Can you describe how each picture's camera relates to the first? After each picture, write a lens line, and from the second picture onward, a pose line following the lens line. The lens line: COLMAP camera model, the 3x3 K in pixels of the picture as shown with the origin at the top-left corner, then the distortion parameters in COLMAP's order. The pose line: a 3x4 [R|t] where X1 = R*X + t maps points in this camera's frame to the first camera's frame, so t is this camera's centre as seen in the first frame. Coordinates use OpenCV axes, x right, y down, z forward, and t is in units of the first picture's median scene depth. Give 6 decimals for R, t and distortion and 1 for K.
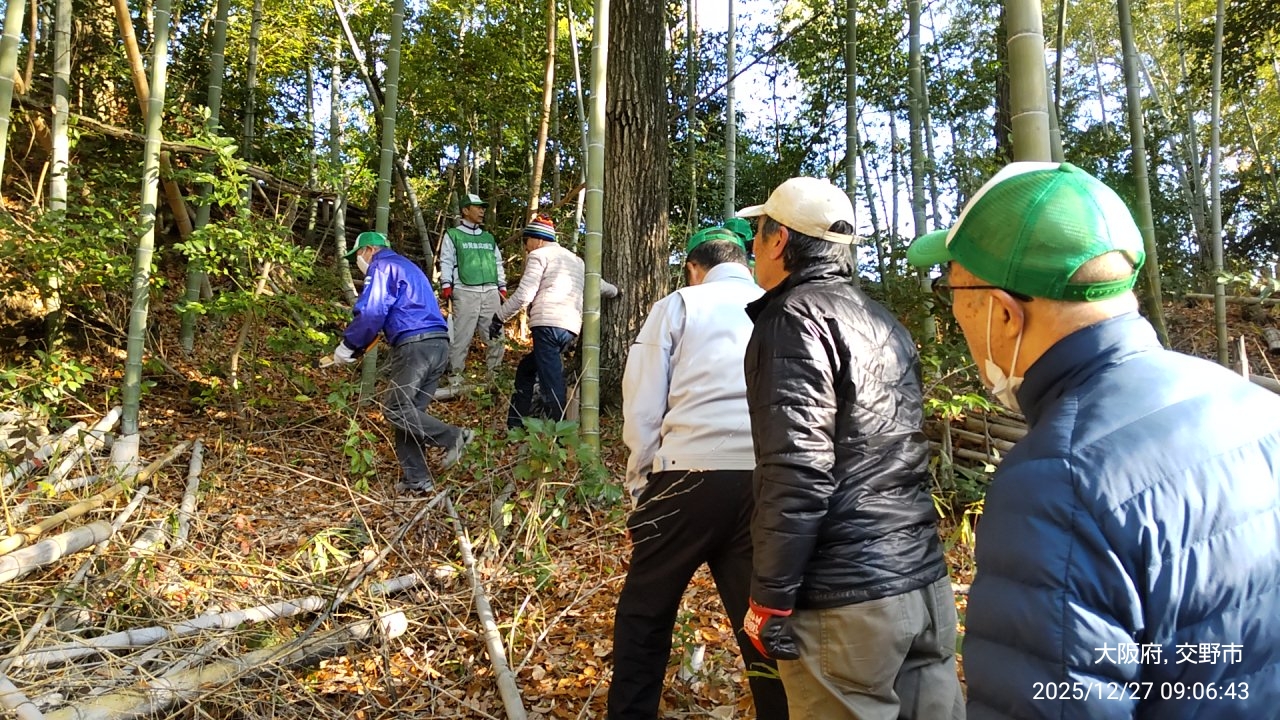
lens RADIAL K [[900.9, 0, 649.0], [0, 900.9, 357.3], [0, 0, 1]] dist [0.045641, -0.030092]
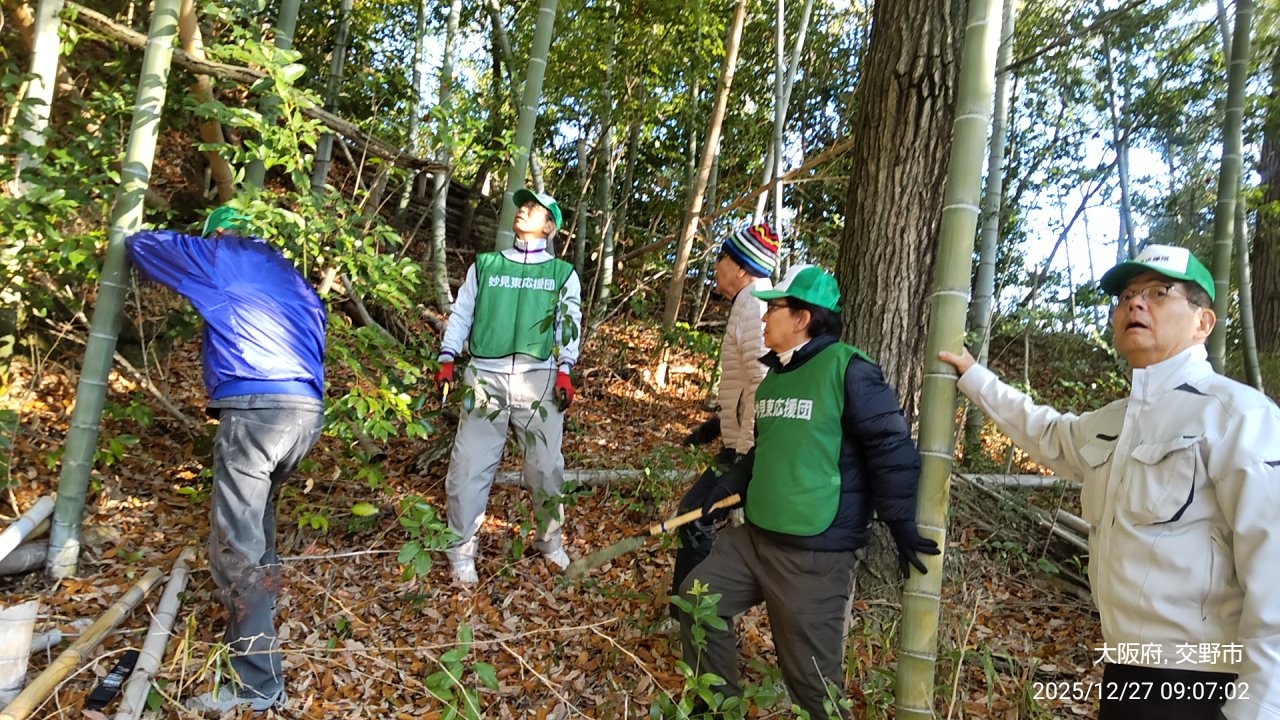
lens RADIAL K [[900.9, 0, 649.8], [0, 900.9, 373.1], [0, 0, 1]] dist [0.045641, -0.030092]
pose [[0.990912, 0.115013, -0.069745, -0.144775], [-0.113638, 0.993247, 0.023388, -0.066050], [0.071964, -0.015250, 0.997291, 0.374780]]
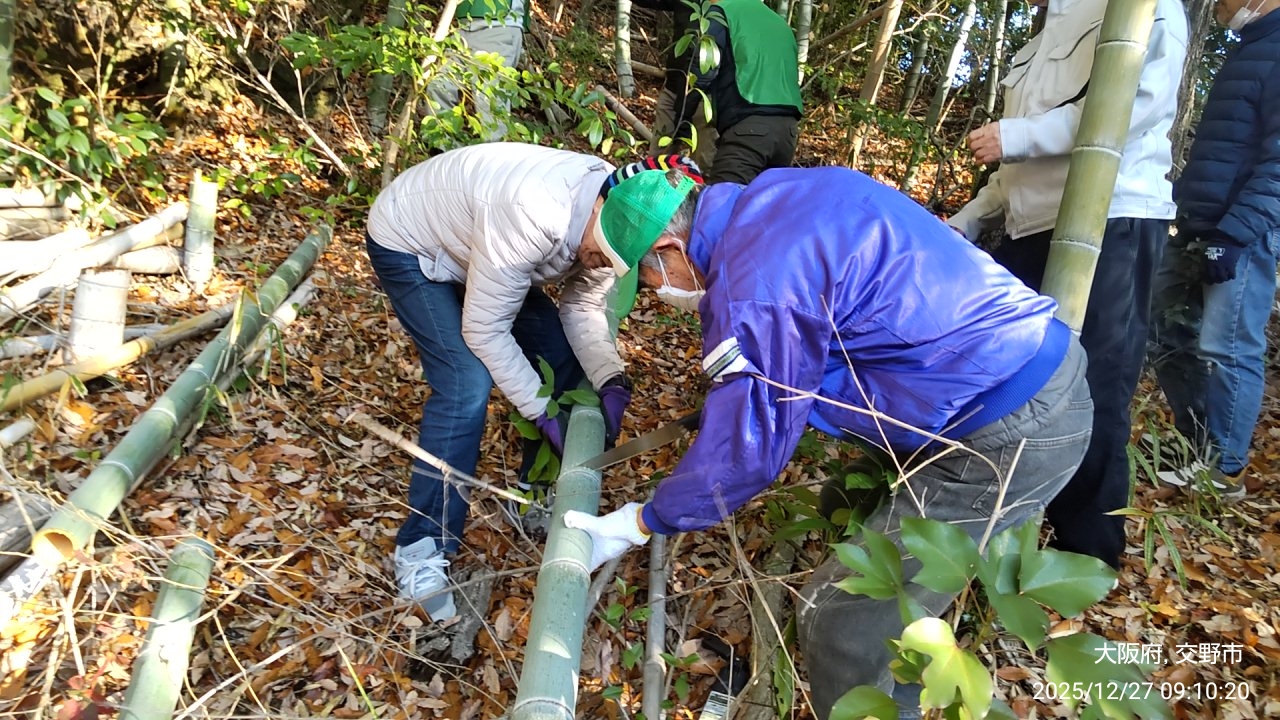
lens RADIAL K [[900.9, 0, 648.5], [0, 900.9, 361.2], [0, 0, 1]] dist [0.045641, -0.030092]
pose [[0.936528, 0.200873, -0.287343, -0.085968], [-0.140248, 0.965805, 0.218062, -0.016298], [0.321320, -0.163921, 0.932675, 0.432277]]
